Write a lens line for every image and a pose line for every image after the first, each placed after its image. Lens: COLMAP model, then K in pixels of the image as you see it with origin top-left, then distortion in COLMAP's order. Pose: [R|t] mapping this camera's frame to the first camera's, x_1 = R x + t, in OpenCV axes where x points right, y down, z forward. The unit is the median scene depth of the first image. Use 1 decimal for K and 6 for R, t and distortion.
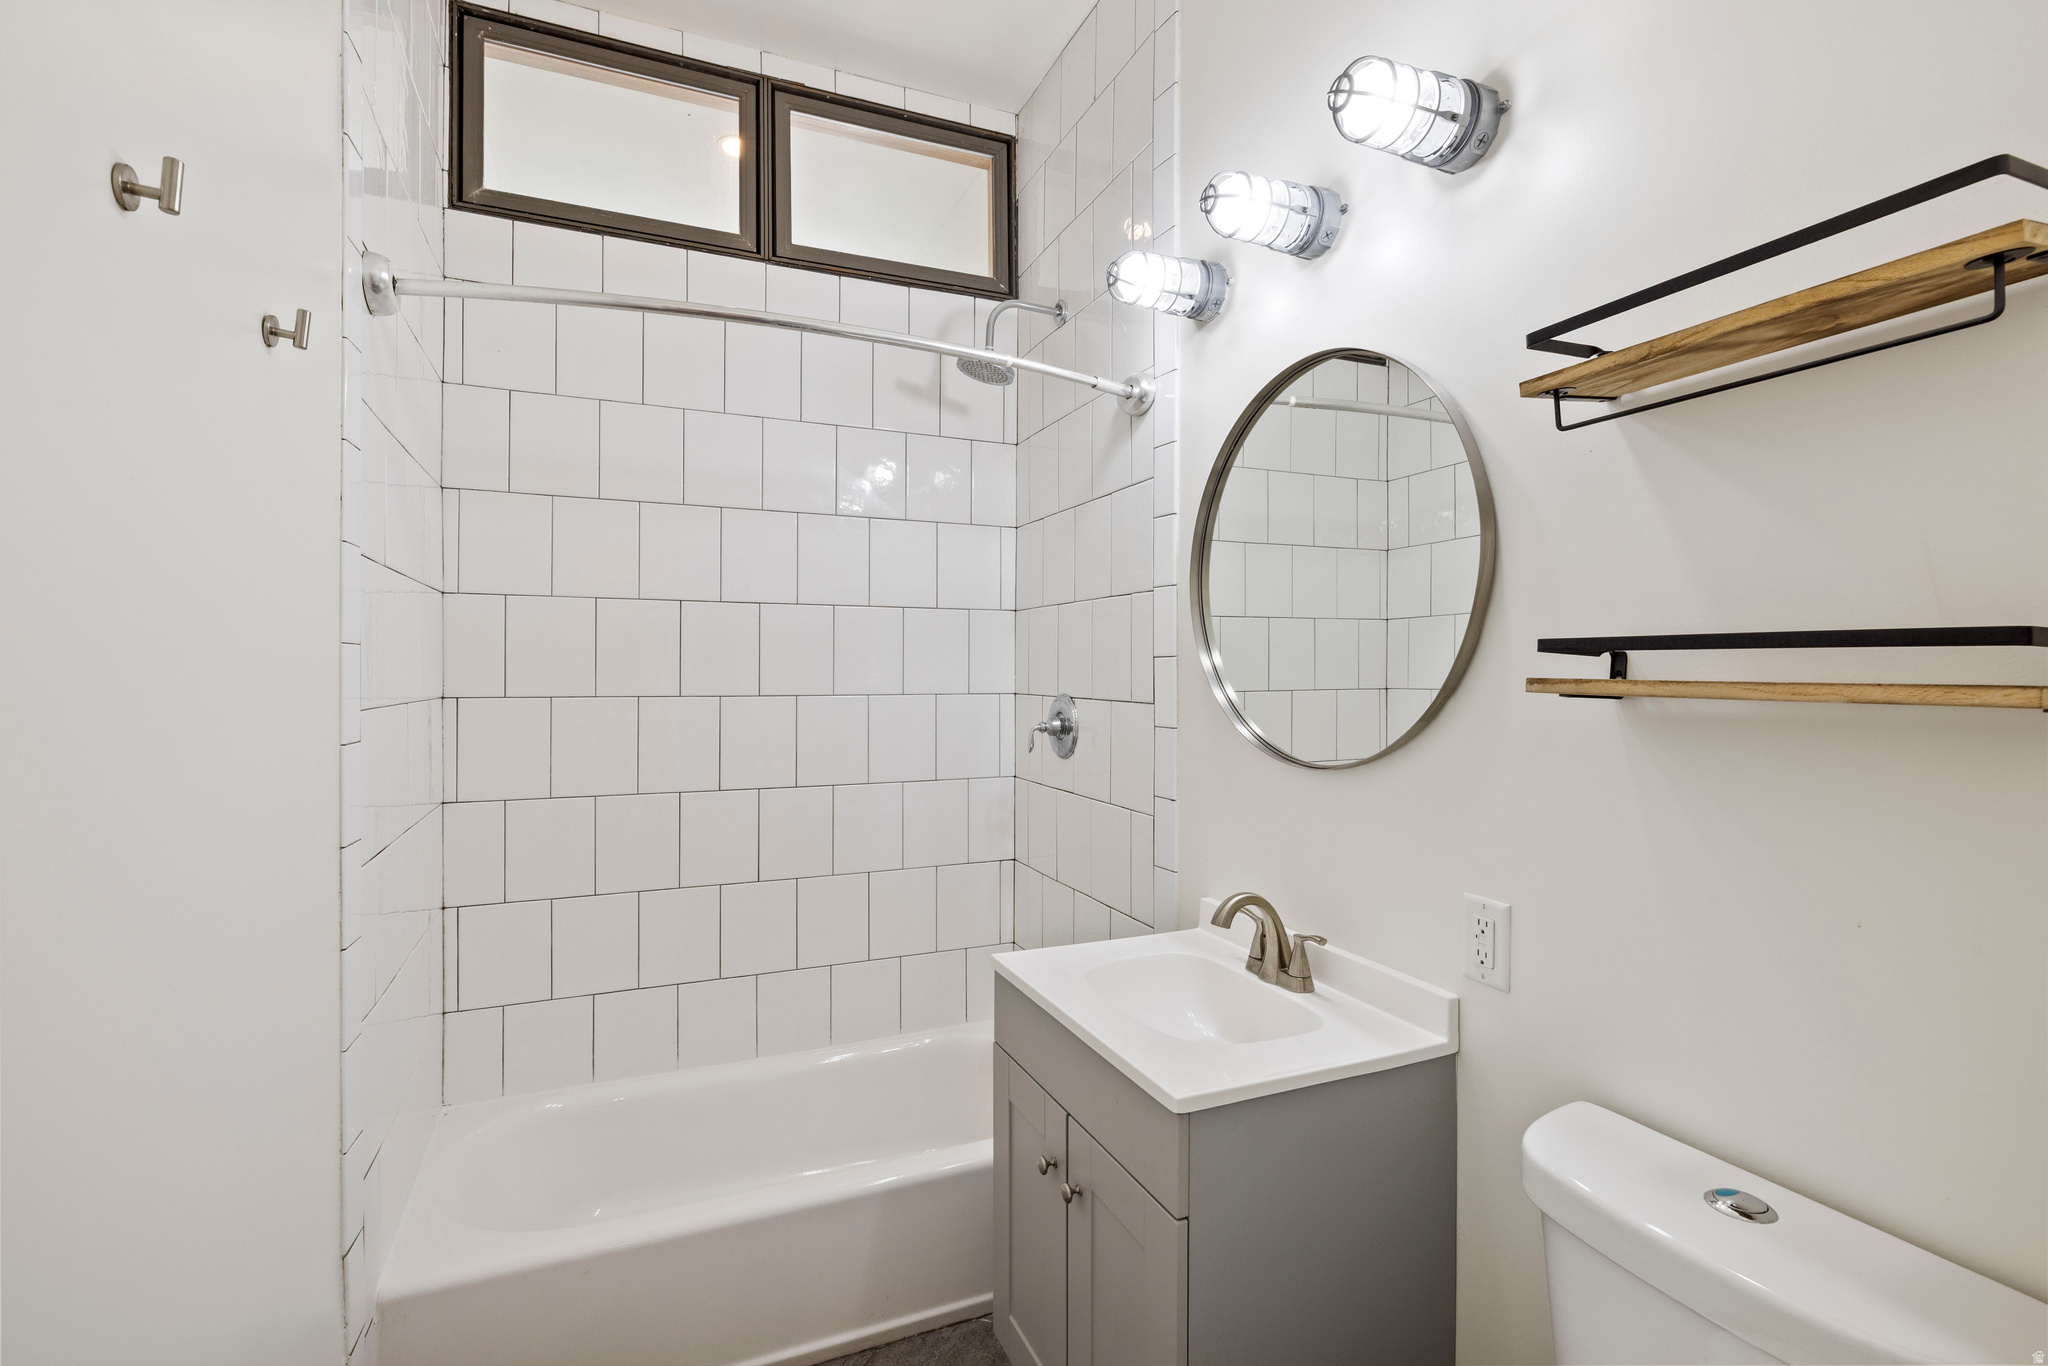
lens RADIAL K [[934.6, 0, 1030.9], [0, 934.6, 672.5], [0, 0, 1]] dist [-0.004580, 0.000090]
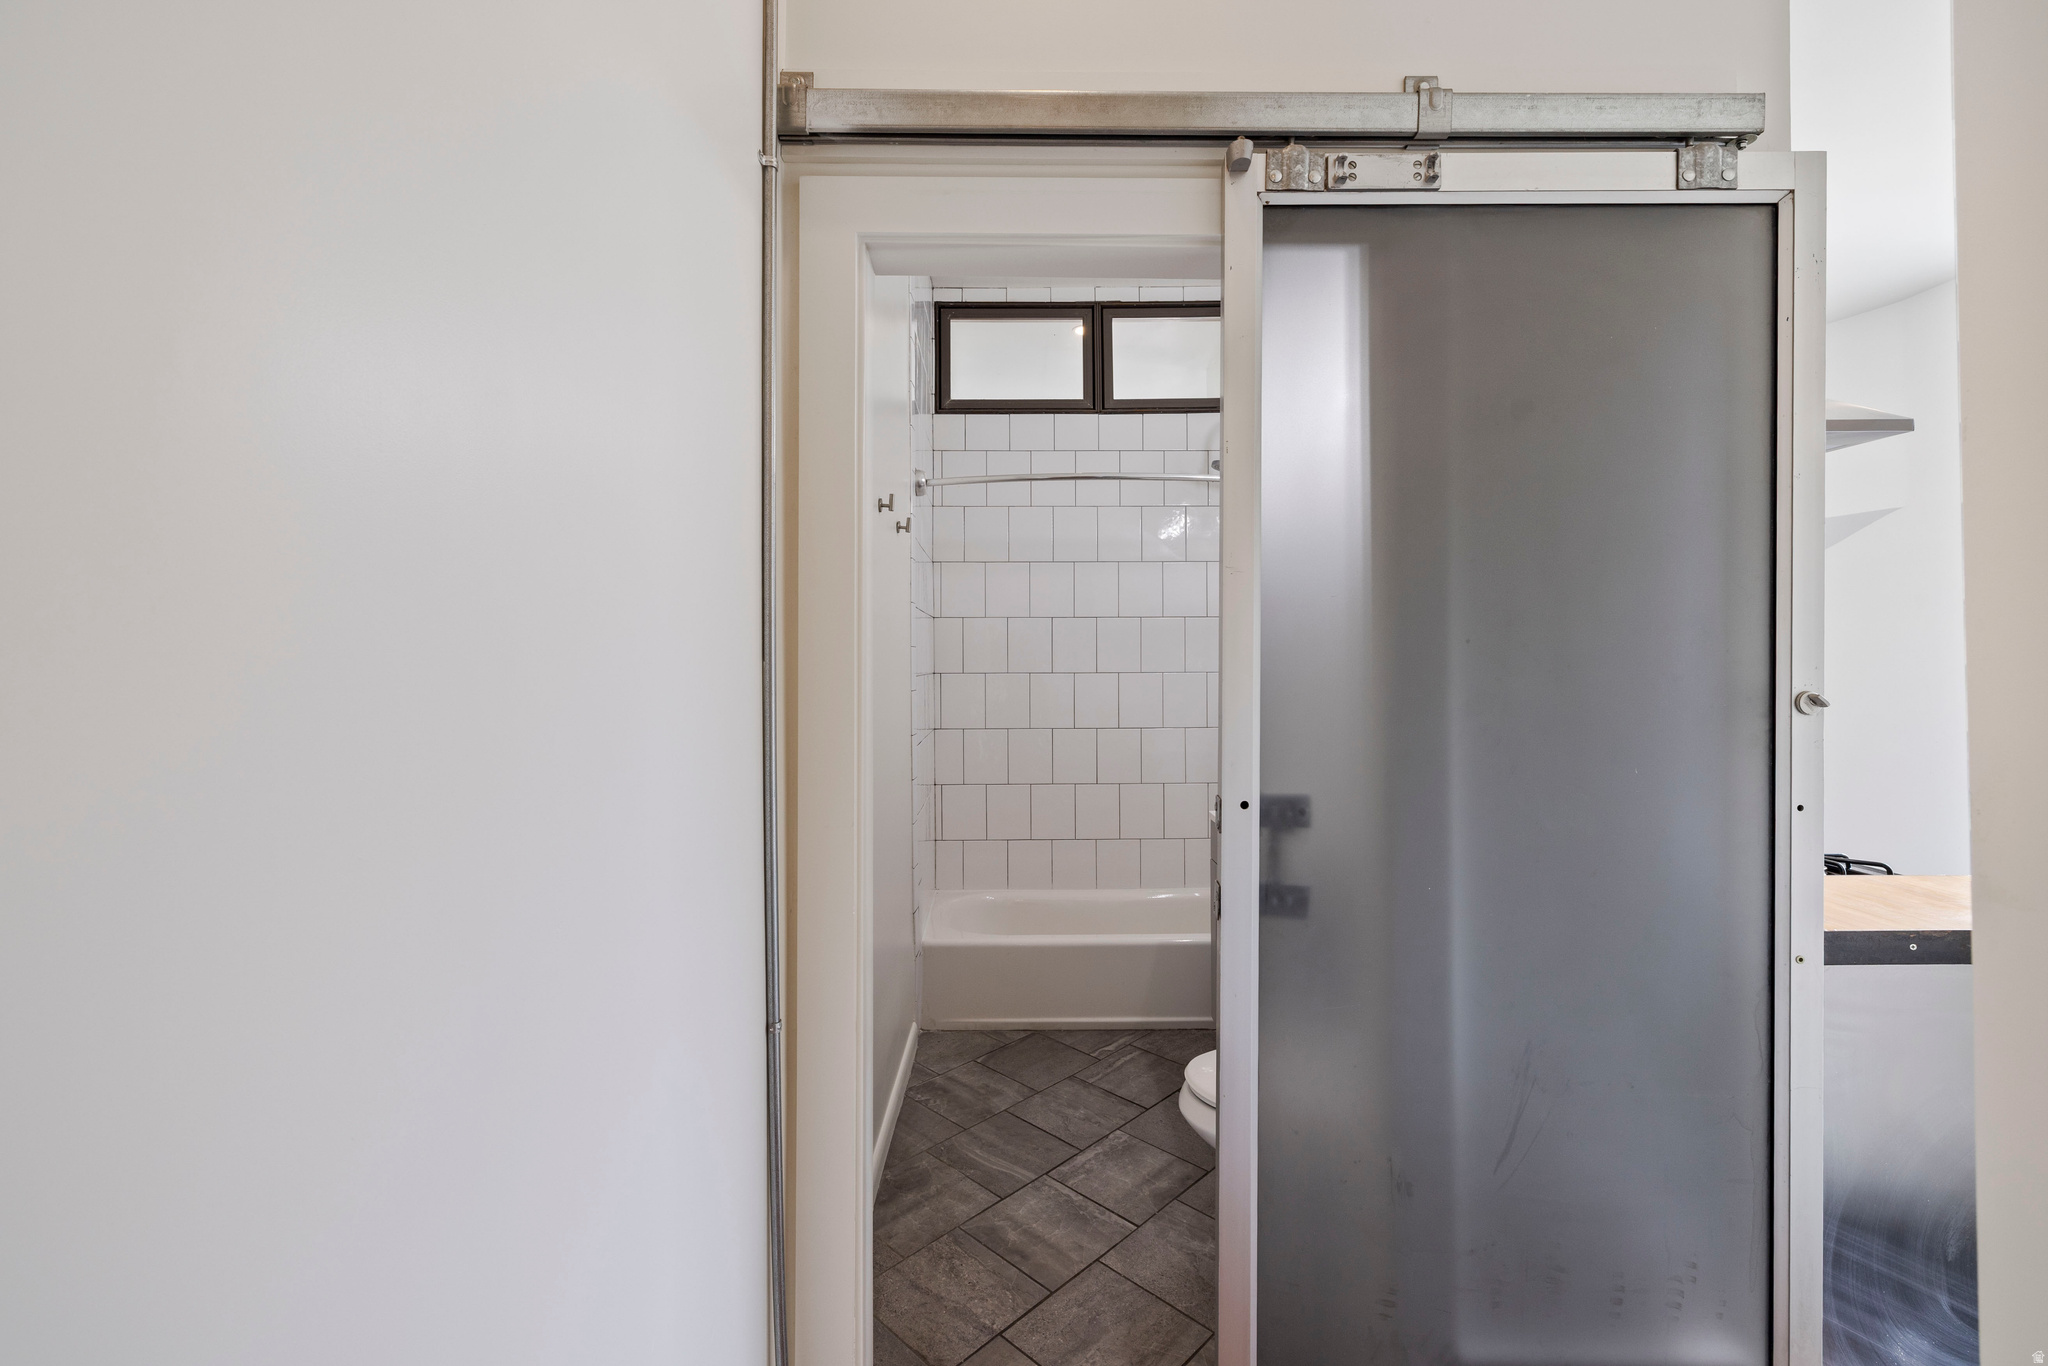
lens RADIAL K [[859.6, 0, 1026.0], [0, 859.6, 670.0], [0, 0, 1]] dist [-0.002491, 0.000191]
pose [[0.921687, -0.001079, -0.387933, 0.209738], [0.006293, 0.999906, 0.012172, 0.000439], [0.387884, -0.013660, 0.921607, -0.516464]]
